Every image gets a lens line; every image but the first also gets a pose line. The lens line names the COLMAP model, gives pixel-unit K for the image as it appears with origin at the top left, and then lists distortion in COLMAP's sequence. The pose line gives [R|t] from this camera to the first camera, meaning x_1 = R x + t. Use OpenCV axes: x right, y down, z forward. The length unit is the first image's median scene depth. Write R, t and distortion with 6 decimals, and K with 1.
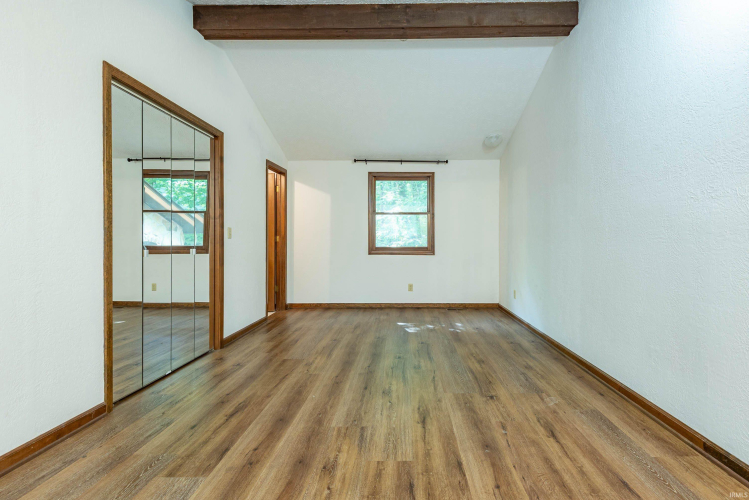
lens RADIAL K [[349.4, 0, 370.6], [0, 349.4, 247.8], [0, 0, 1]] dist [0.030477, -0.015134]
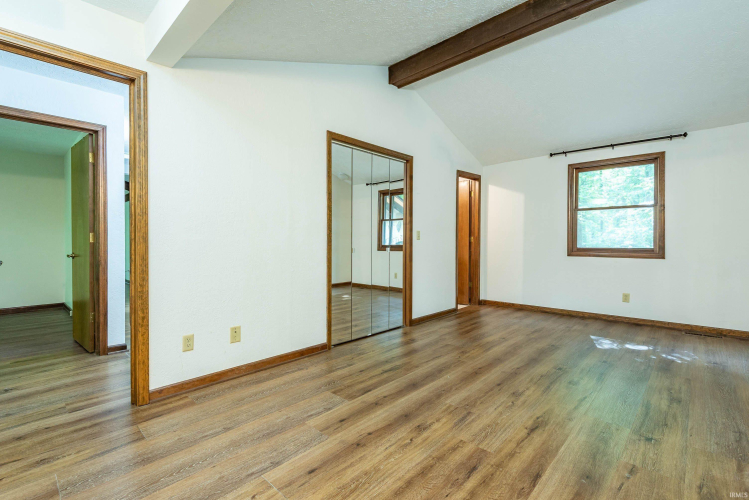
lens RADIAL K [[315.3, 0, 346.6], [0, 315.3, 245.1], [0, 0, 1]] dist [0.054094, -0.021121]
pose [[0.736995, 0.005003, -0.675879, 0.221311], [-0.008790, 0.999959, -0.002183, -0.003137], [0.675841, 0.007550, 0.737009, -0.001509]]
